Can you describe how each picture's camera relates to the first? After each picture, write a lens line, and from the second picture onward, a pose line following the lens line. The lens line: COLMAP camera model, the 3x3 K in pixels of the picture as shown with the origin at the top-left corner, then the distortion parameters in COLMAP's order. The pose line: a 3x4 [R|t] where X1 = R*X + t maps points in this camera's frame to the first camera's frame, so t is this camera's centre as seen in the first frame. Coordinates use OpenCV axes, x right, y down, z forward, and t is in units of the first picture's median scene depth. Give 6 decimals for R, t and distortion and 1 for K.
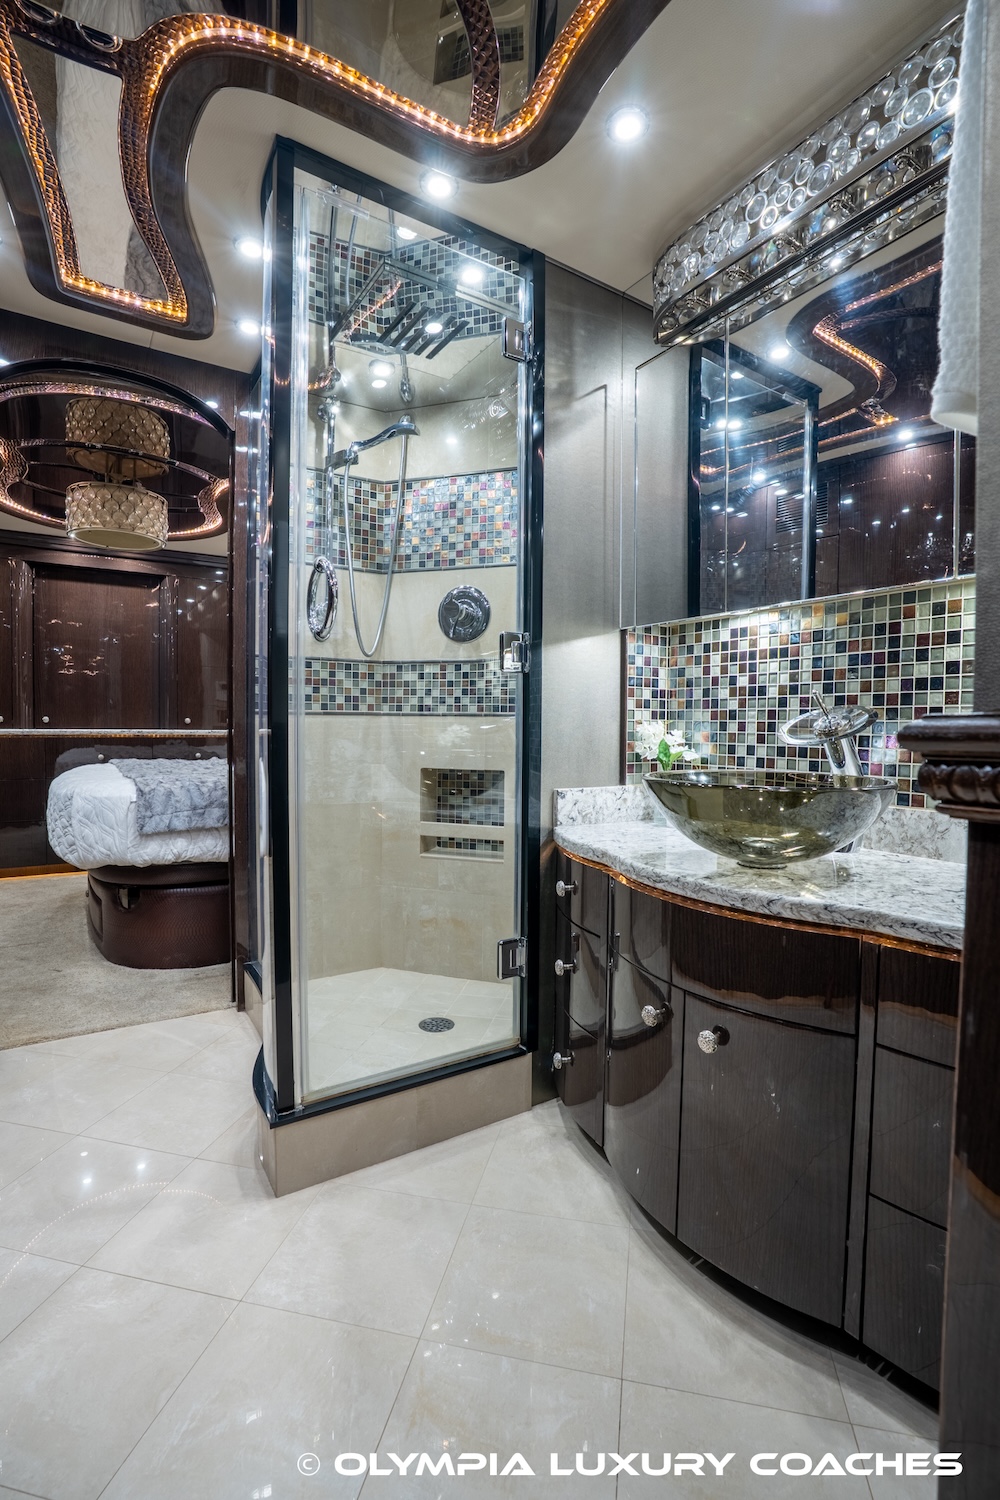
lens RADIAL K [[696.6, 0, 504.4], [0, 696.6, 757.9], [0, 0, 1]] dist [-0.072653, 0.028888]
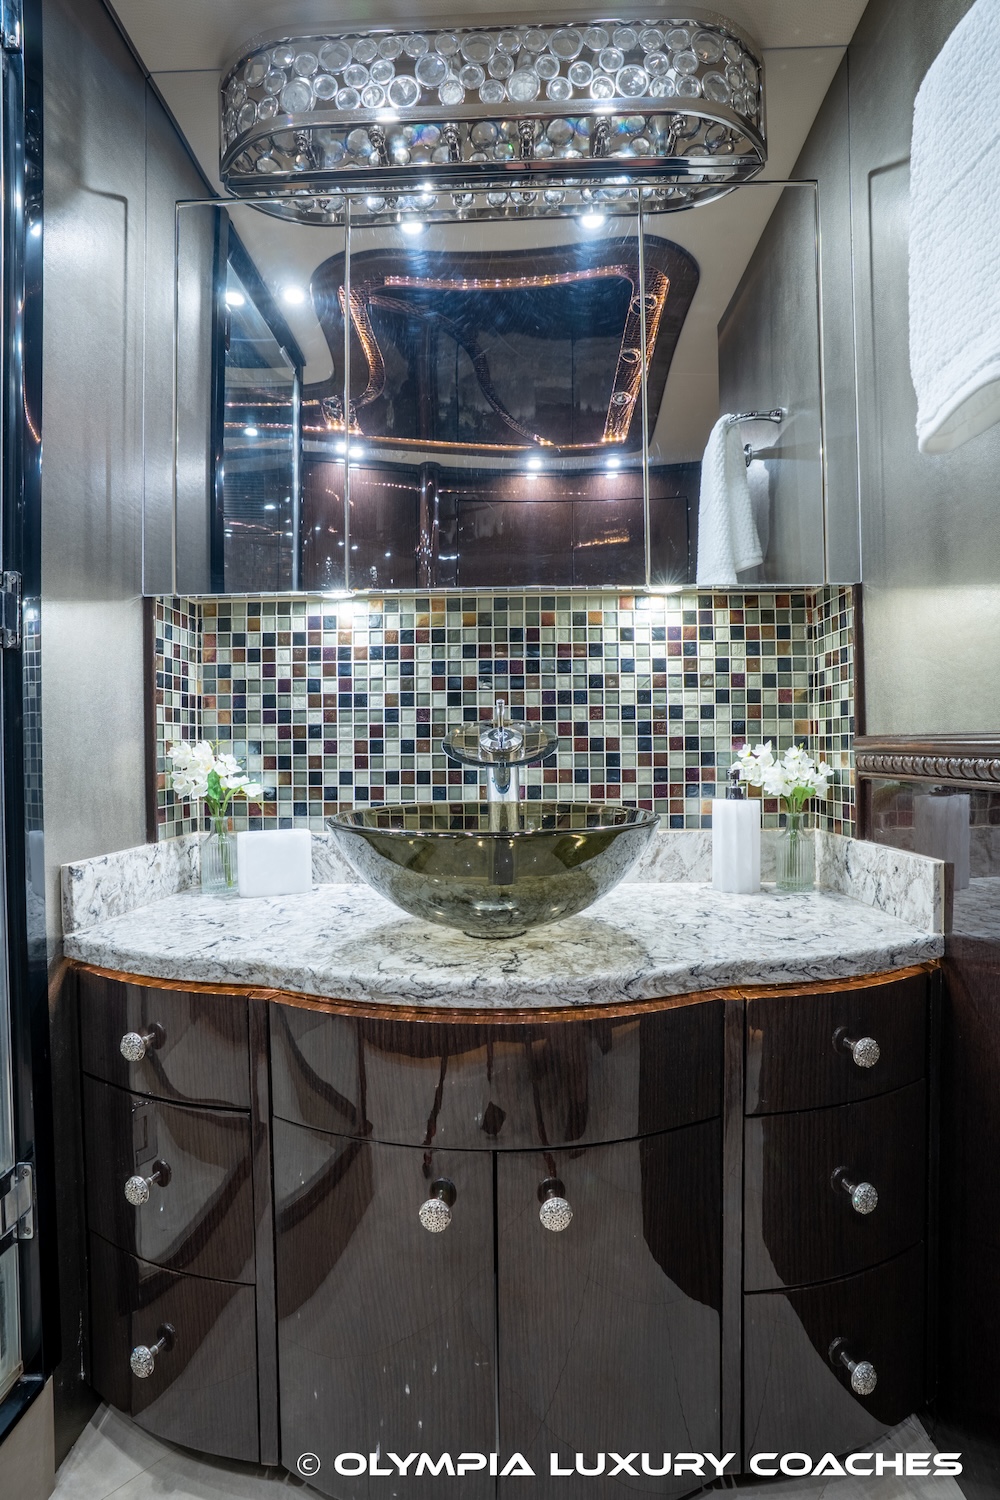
lens RADIAL K [[696.6, 0, 504.4], [0, 696.6, 757.9], [0, 0, 1]] dist [-0.072653, 0.028888]
pose [[0.569149, -0.023709, 0.821892, -0.173667], [0.051618, 0.998643, -0.006937, -0.018852], [-0.820612, 0.046373, 0.569601, 0.420892]]
